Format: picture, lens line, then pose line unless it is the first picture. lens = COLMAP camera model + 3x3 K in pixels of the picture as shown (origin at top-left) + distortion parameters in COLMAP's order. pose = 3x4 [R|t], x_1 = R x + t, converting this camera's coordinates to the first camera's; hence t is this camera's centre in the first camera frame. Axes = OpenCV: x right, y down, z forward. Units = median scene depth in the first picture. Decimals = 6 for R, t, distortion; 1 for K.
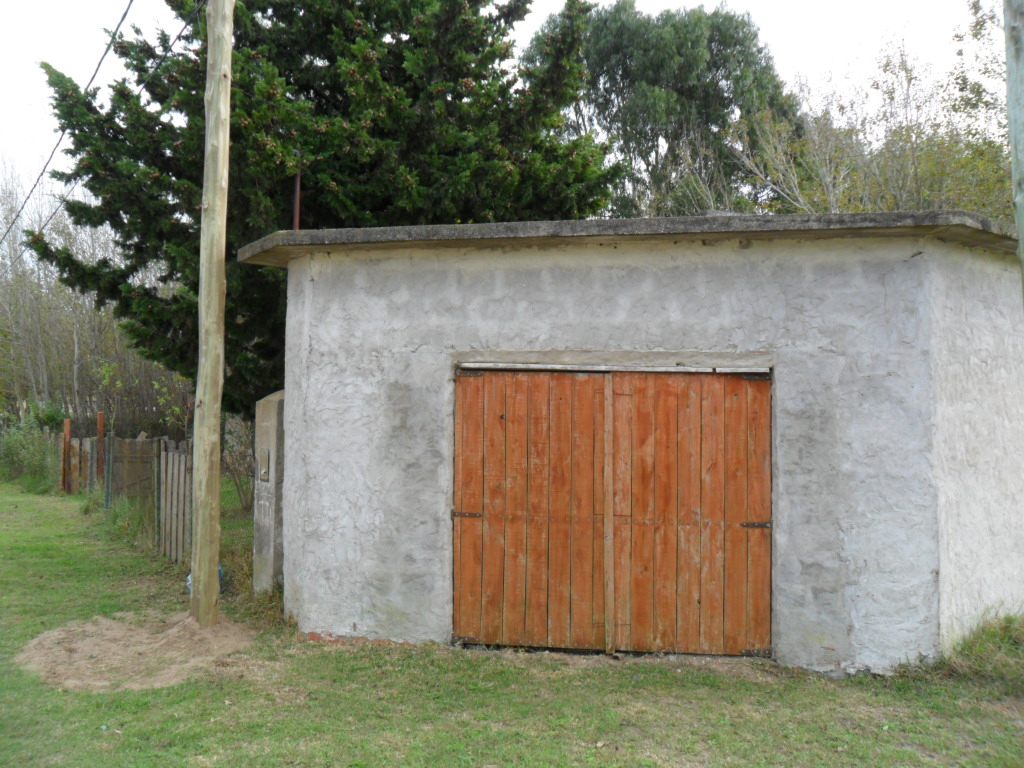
lens RADIAL K [[837.7, 0, 513.0], [0, 837.7, 380.9], [0, 0, 1]] dist [-0.021179, 0.001396]
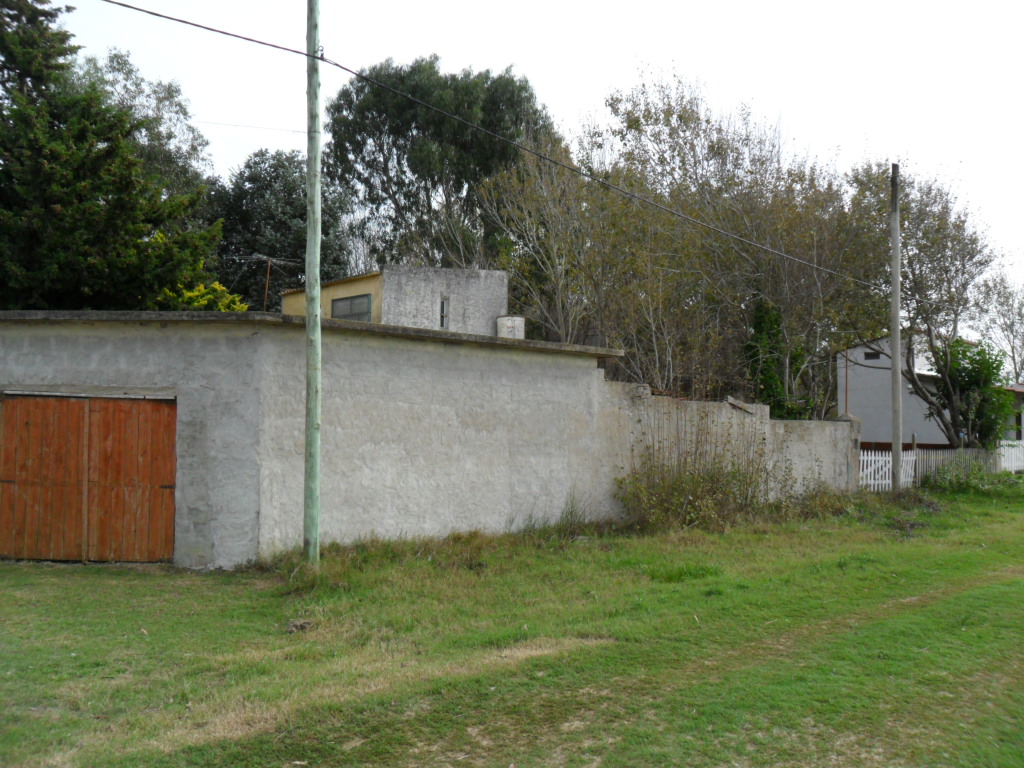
lens RADIAL K [[837.7, 0, 513.0], [0, 837.7, 380.9], [0, 0, 1]] dist [-0.021179, 0.001396]
pose [[0.994849, 0.013595, 0.100455, 0.822957], [-0.012468, 0.999852, -0.011833, -0.036032], [-0.100601, 0.010519, 0.994871, -0.796583]]
